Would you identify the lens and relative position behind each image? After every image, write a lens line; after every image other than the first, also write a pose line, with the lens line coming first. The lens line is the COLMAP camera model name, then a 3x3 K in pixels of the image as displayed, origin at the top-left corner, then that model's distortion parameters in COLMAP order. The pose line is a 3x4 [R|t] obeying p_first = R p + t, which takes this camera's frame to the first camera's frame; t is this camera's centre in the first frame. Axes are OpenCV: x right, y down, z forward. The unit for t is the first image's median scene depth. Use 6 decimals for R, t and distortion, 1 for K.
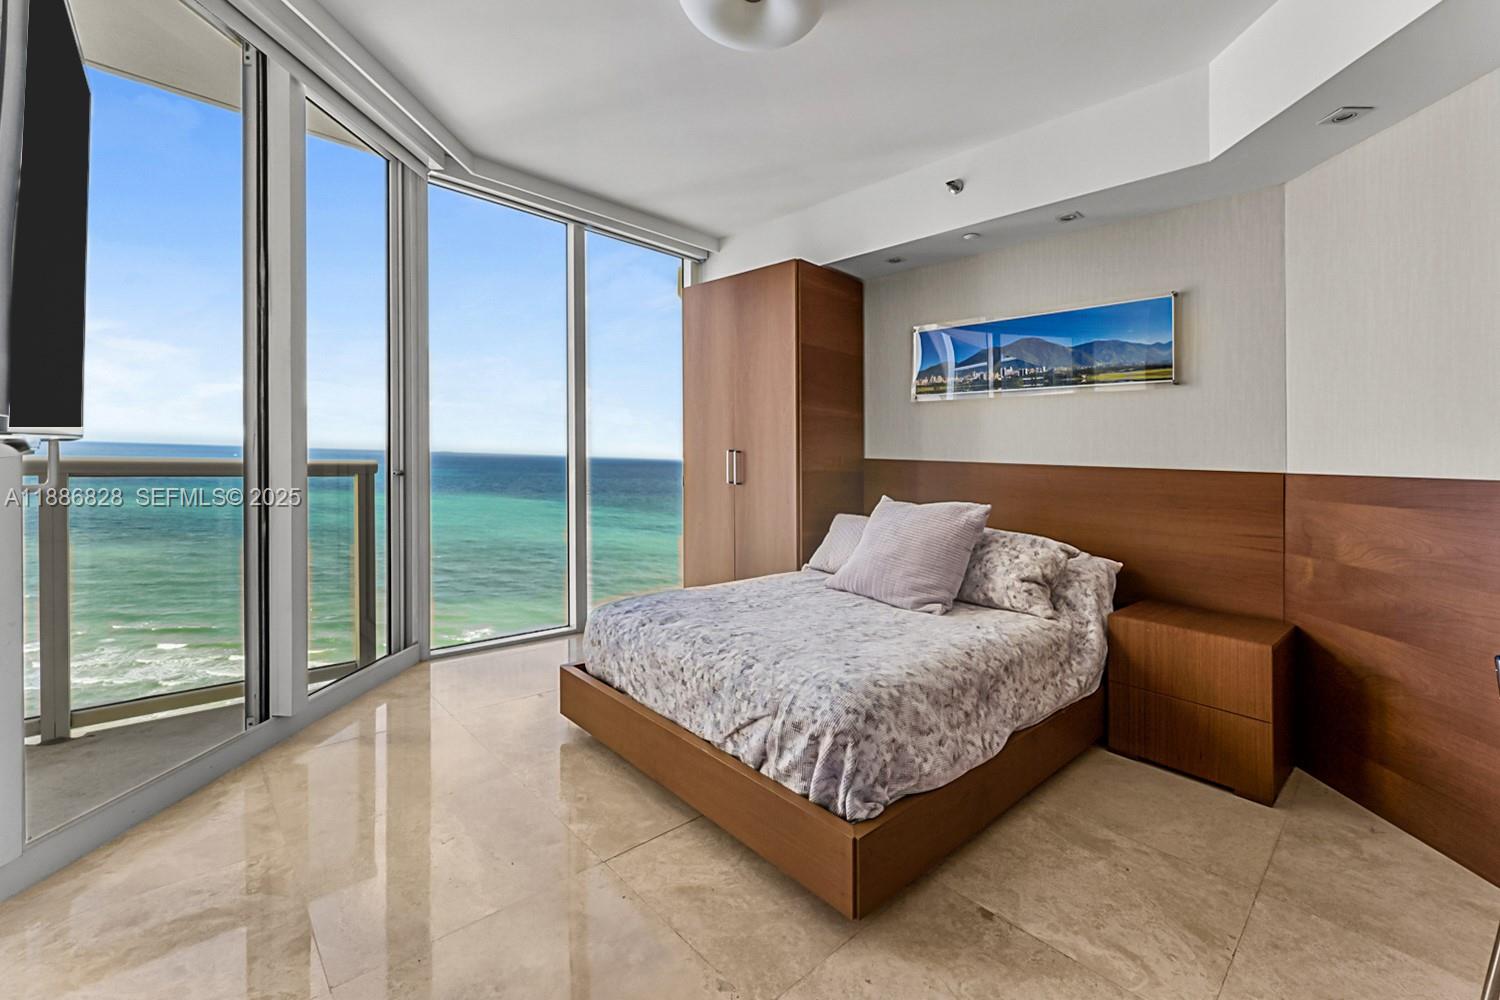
lens RADIAL K [[603.4, 0, 750.0], [0, 603.4, 500.0], [0, 0, 1]] dist [-0.045764, 0.000014]
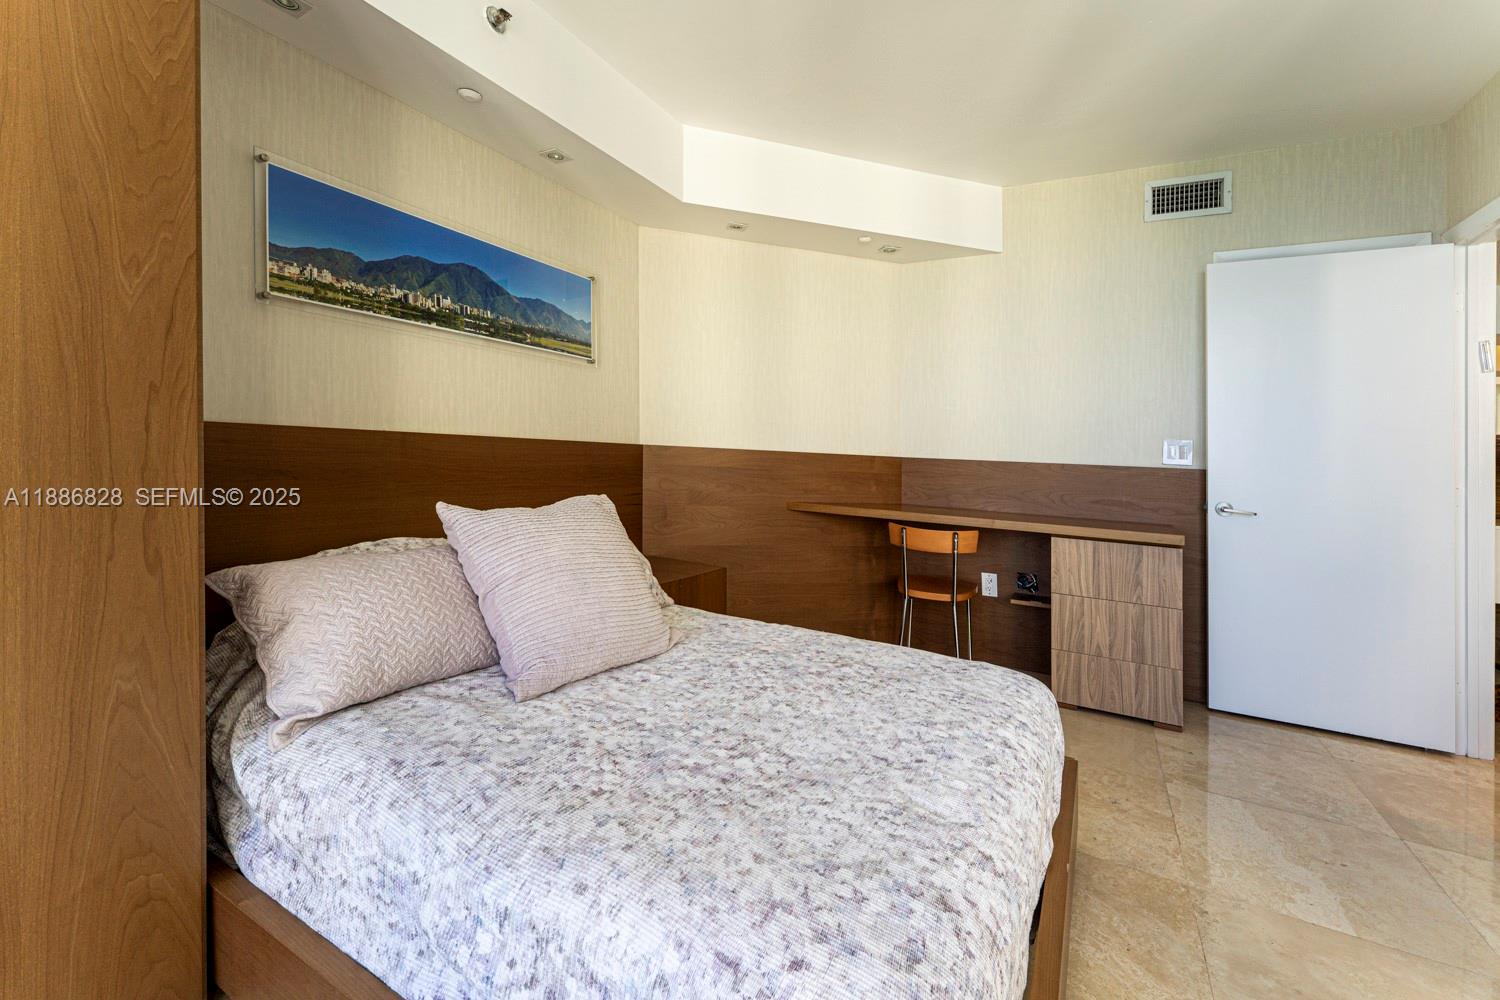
lens RADIAL K [[620.4, 0, 756.1], [0, 620.4, 416.3], [0, 0, 1]] dist [0.000935, 0.000059]
pose [[-0.334266, 0.002039, 0.942476, -0.427621], [0.008743, 0.999961, 0.000938, -0.090004], [-0.942438, 0.008554, -0.334271, 1.024753]]
